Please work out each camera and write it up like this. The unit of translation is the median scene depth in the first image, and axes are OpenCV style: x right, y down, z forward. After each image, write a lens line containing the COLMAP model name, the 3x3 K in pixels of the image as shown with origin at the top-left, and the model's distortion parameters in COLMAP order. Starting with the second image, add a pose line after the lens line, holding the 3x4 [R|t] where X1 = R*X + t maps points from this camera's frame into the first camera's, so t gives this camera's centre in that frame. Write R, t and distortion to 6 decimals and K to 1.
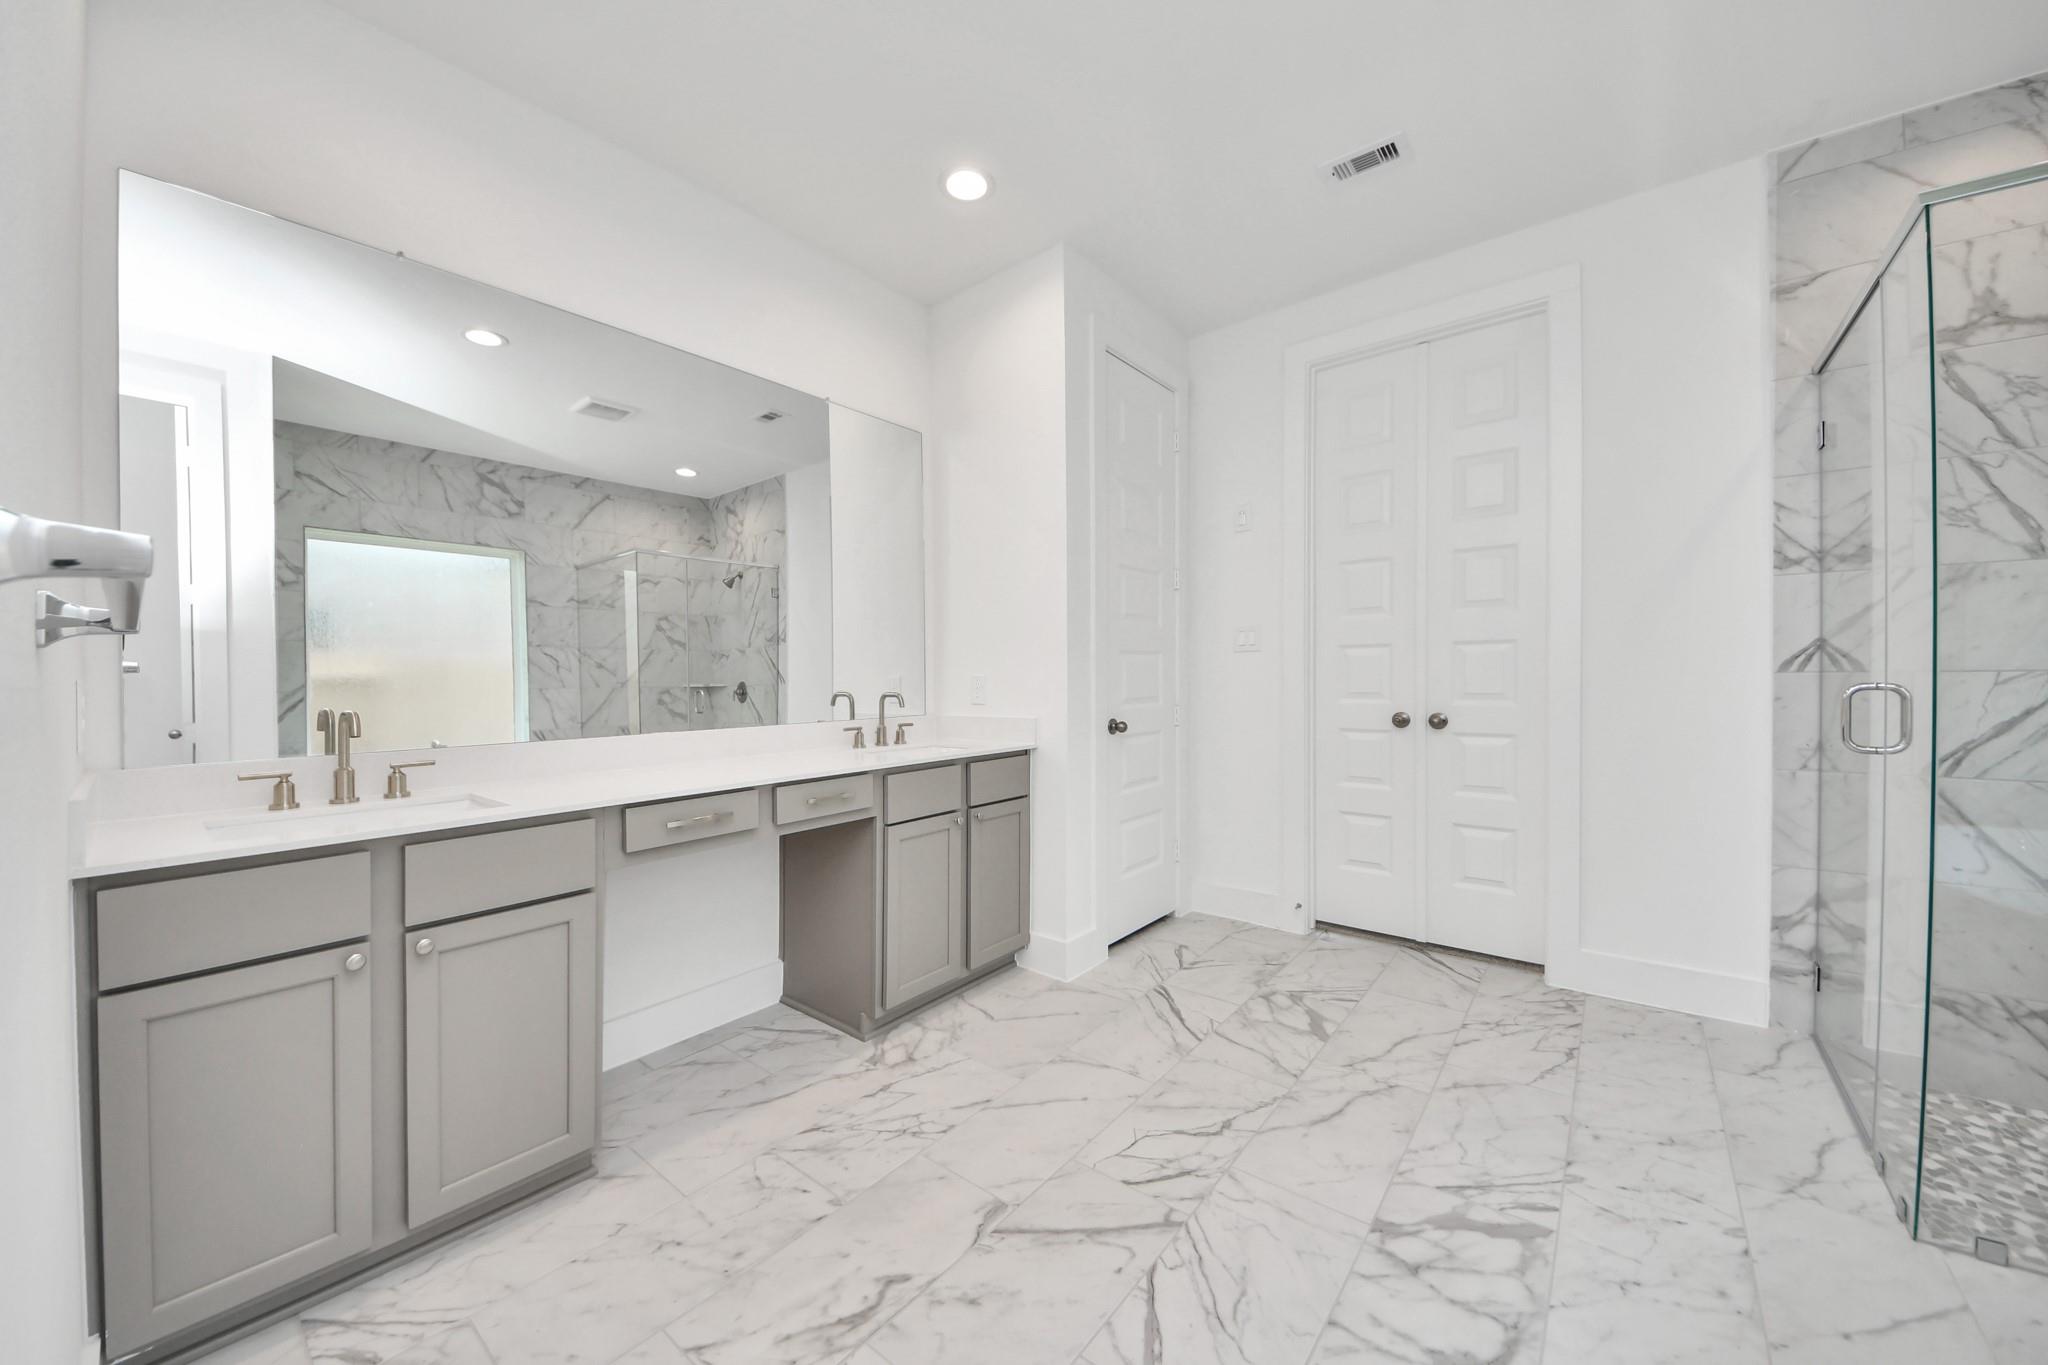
lens RADIAL K [[735.8, 0, 1014.7], [0, 735.8, 698.6], [0, 0, 1]] dist [0.003630, -0.008238]
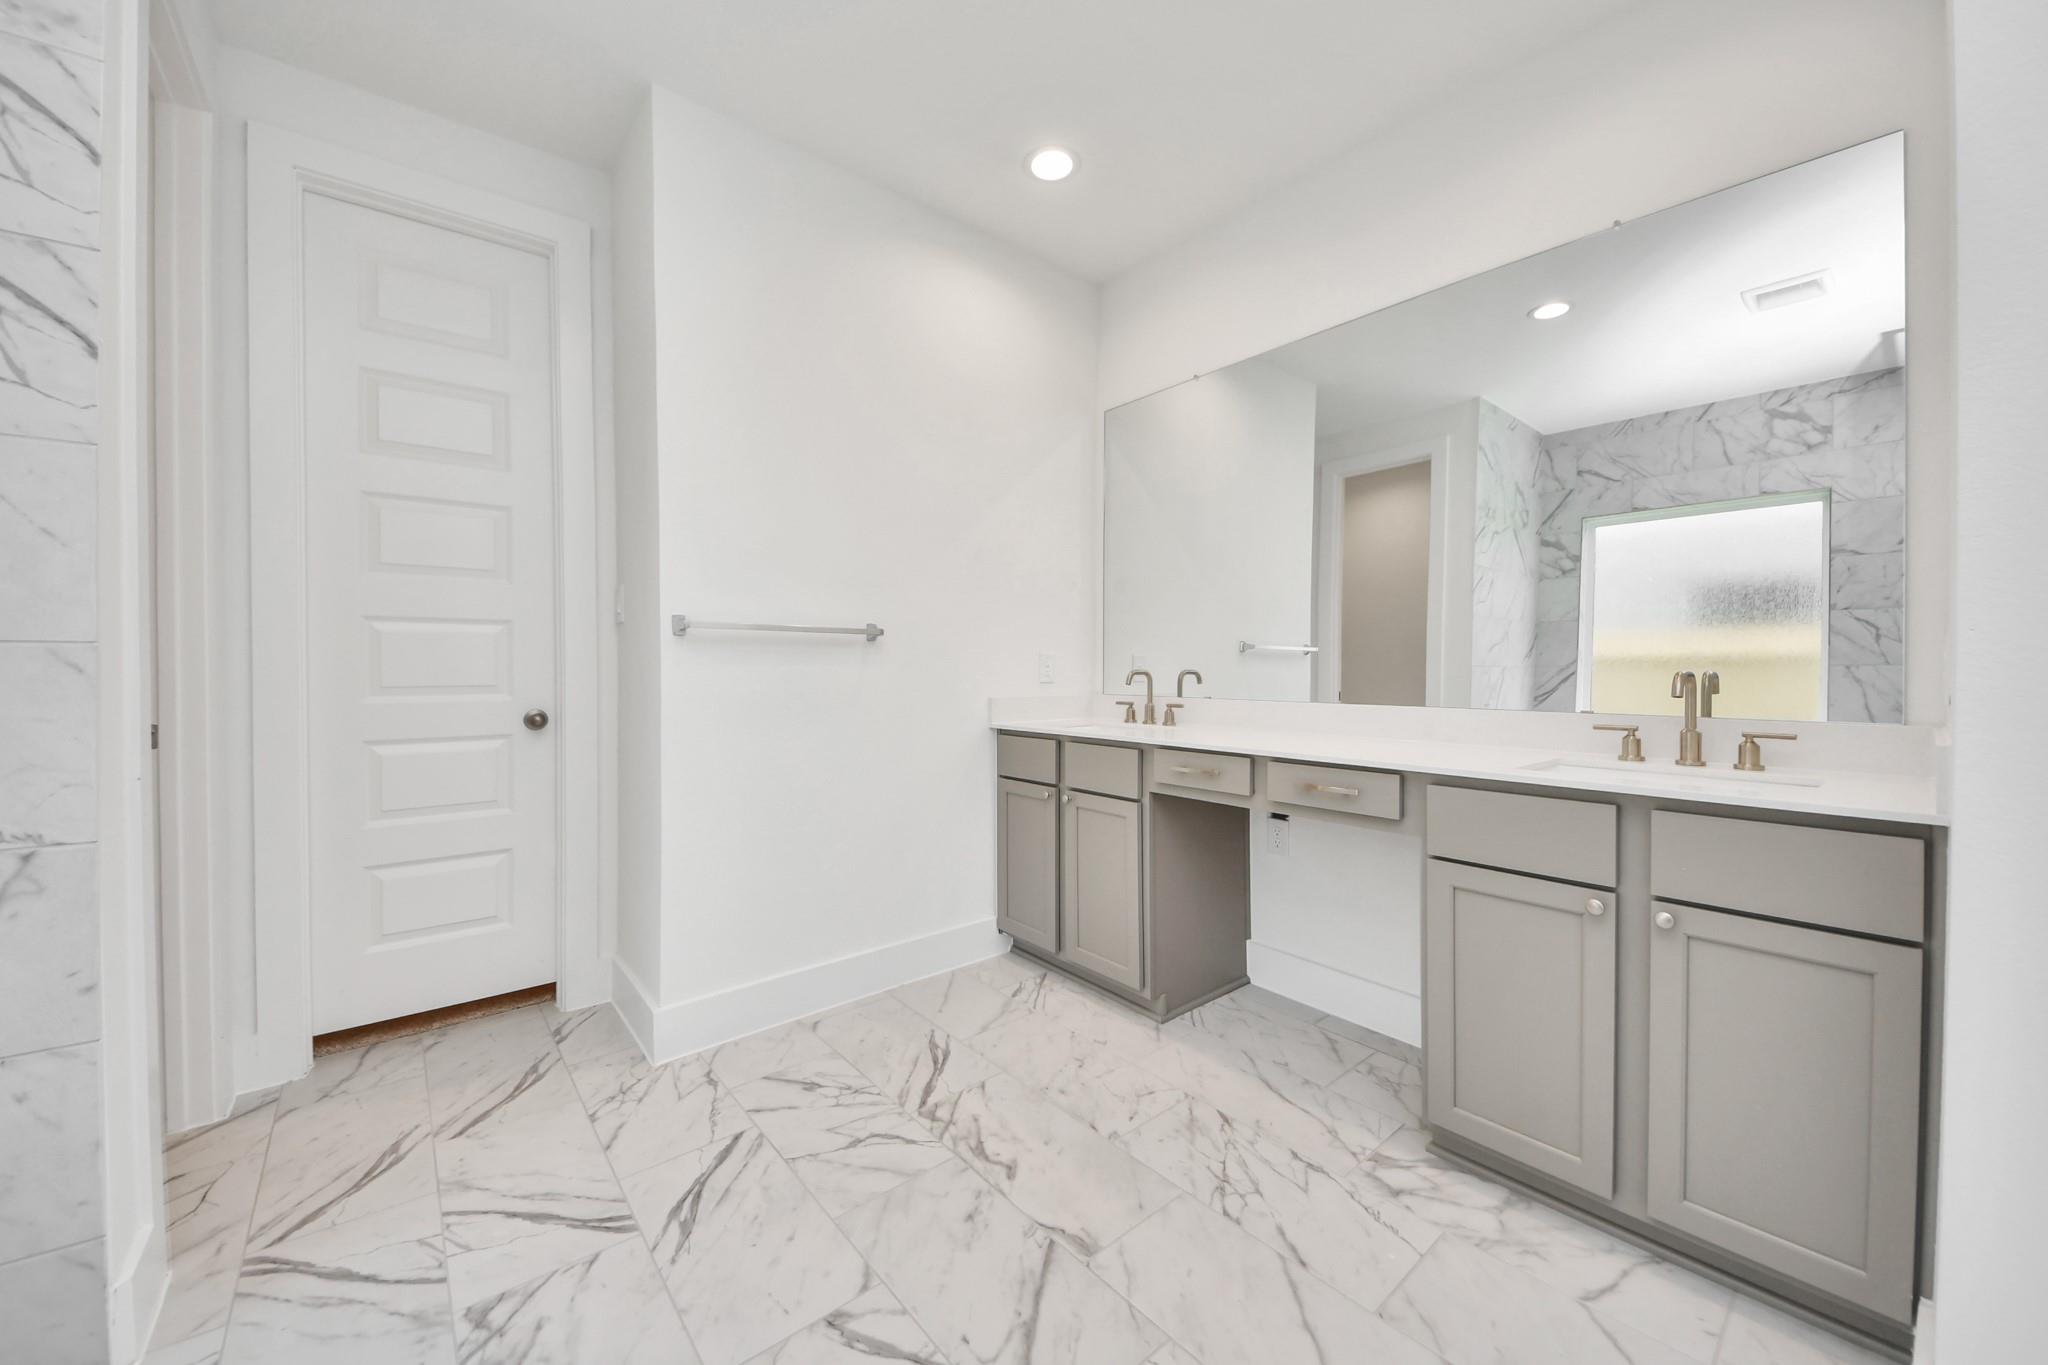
lens RADIAL K [[735.8, 0, 1021.7], [0, 735.8, 661.5], [0, 0, 1]] dist [0.003630, -0.008238]
pose [[-0.183664, 0.008926, -0.982949, 0.465619], [-0.023285, 0.999639, 0.013428, -0.016104], [0.982713, 0.025355, -0.183390, 0.577563]]
